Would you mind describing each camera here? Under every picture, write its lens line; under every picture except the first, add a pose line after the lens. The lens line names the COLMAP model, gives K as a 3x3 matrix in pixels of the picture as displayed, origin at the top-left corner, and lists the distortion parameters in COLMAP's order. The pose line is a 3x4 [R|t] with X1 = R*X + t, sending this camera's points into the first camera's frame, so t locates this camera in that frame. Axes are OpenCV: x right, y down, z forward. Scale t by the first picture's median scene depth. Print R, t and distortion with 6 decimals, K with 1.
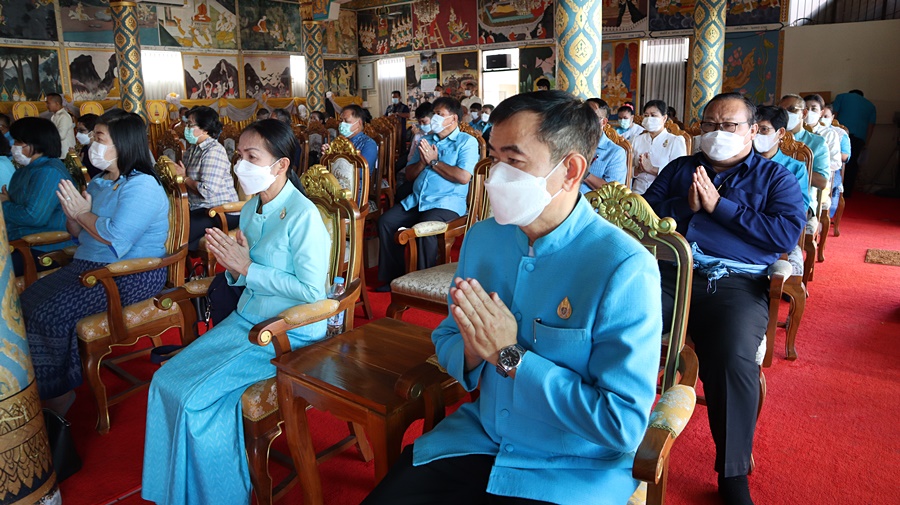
lens RADIAL K [[616.6, 0, 444.1], [0, 616.6, 248.8], [0, 0, 1]] dist [-0.117736, 0.069793]
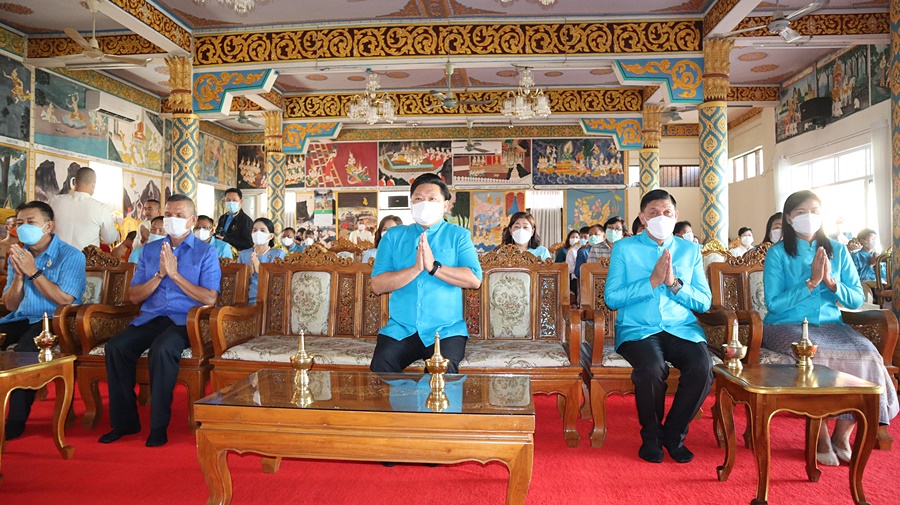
lens RADIAL K [[616.6, 0, 441.4], [0, 616.6, 240.4], [0, 0, 1]] dist [-0.117736, 0.069793]
pose [[0.847150, 0.026378, 0.530698, -0.527727], [0.105373, 0.970591, -0.216448, 0.028124], [-0.520800, 0.239285, 0.819457, 0.024821]]
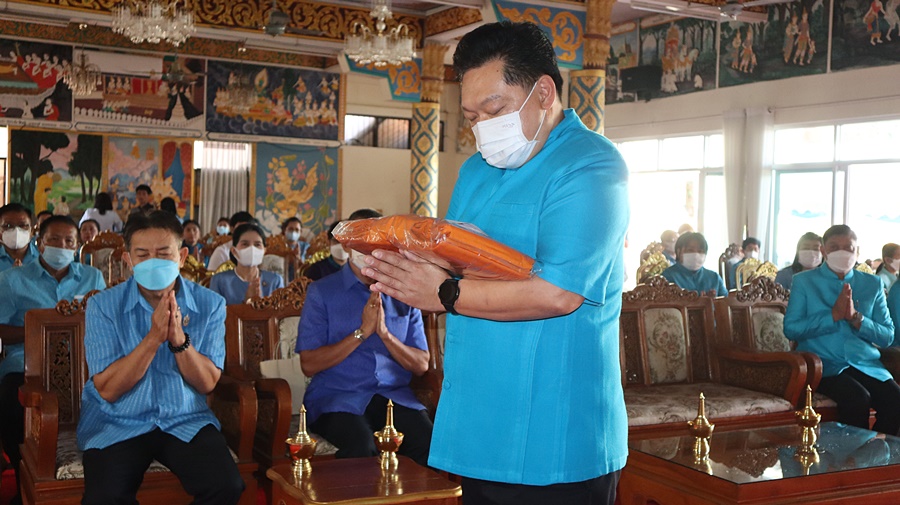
lens RADIAL K [[995.5, 0, 451.5], [0, 995.5, 247.3], [0, 0, 1]] dist [0.004847, 0.000000]
pose [[0.396182, 0.005449, 0.918156, -0.779278], [0.175723, 0.981048, -0.081646, -0.027267], [-0.901200, 0.193688, 0.387716, 0.174258]]
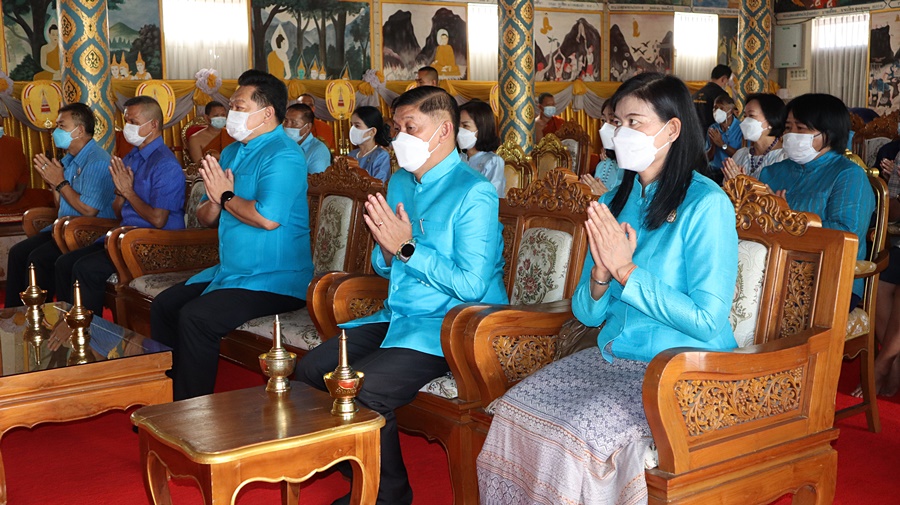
lens RADIAL K [[1059.8, 0, 442.9], [0, 1059.8, 247.9], [0, 0, 1]] dist [0.015409, 0.000000]
pose [[0.960152, 0.039086, -0.276731, -0.212472], [-0.064142, 0.994560, -0.082074, 0.021859], [0.272018, 0.096554, 0.957436, -0.070075]]
